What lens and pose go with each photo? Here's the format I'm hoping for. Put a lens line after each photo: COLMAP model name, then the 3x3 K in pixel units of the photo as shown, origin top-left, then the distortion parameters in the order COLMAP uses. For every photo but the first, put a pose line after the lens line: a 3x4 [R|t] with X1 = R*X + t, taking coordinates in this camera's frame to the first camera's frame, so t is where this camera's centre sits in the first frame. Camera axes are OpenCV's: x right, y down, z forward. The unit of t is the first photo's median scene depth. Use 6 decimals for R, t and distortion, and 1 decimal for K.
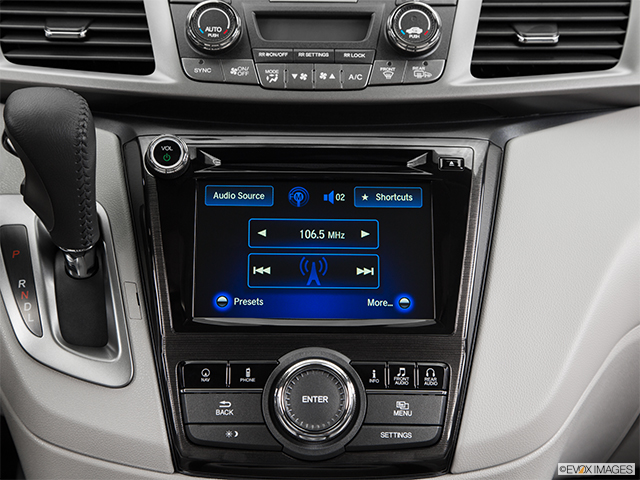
lens RADIAL K [[1291.6, 0, 320.0], [0, 1291.6, 240.0], [0, 0, 1]] dist [0.230276, 0.141143]
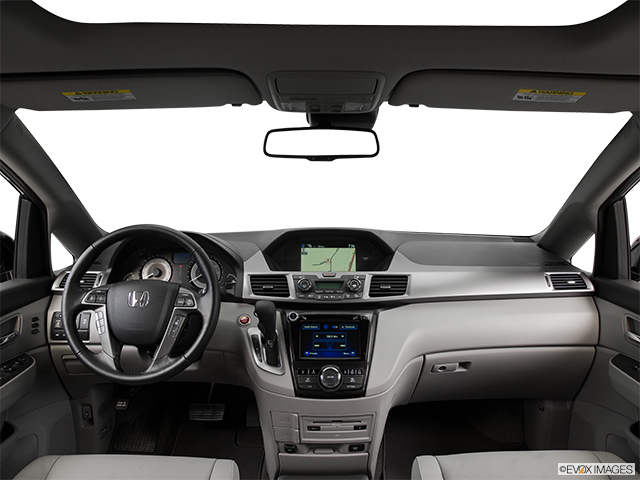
lens RADIAL K [[483.3, 0, 320.0], [0, 483.3, 240.0], [0, 0, 1]] dist [-0.129951, 0.065499]
pose [[0.999756, -0.010060, -0.019647, -0.002939], [0.005071, 0.970979, -0.239112, 0.060174], [0.021482, 0.238954, 0.970793, -0.497835]]
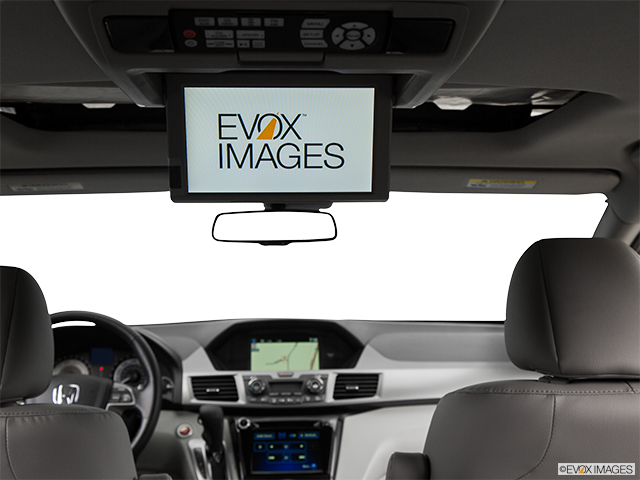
lens RADIAL K [[818.0, 0, 320.0], [0, 818.0, 240.0], [0, 0, 1]] dist [0.043012, 0.019828]
pose [[0.999103, -0.021579, 0.036448, 0.015269], [0.032890, 0.937445, -0.346577, 0.233841], [-0.026689, 0.347465, 0.937313, -1.193217]]
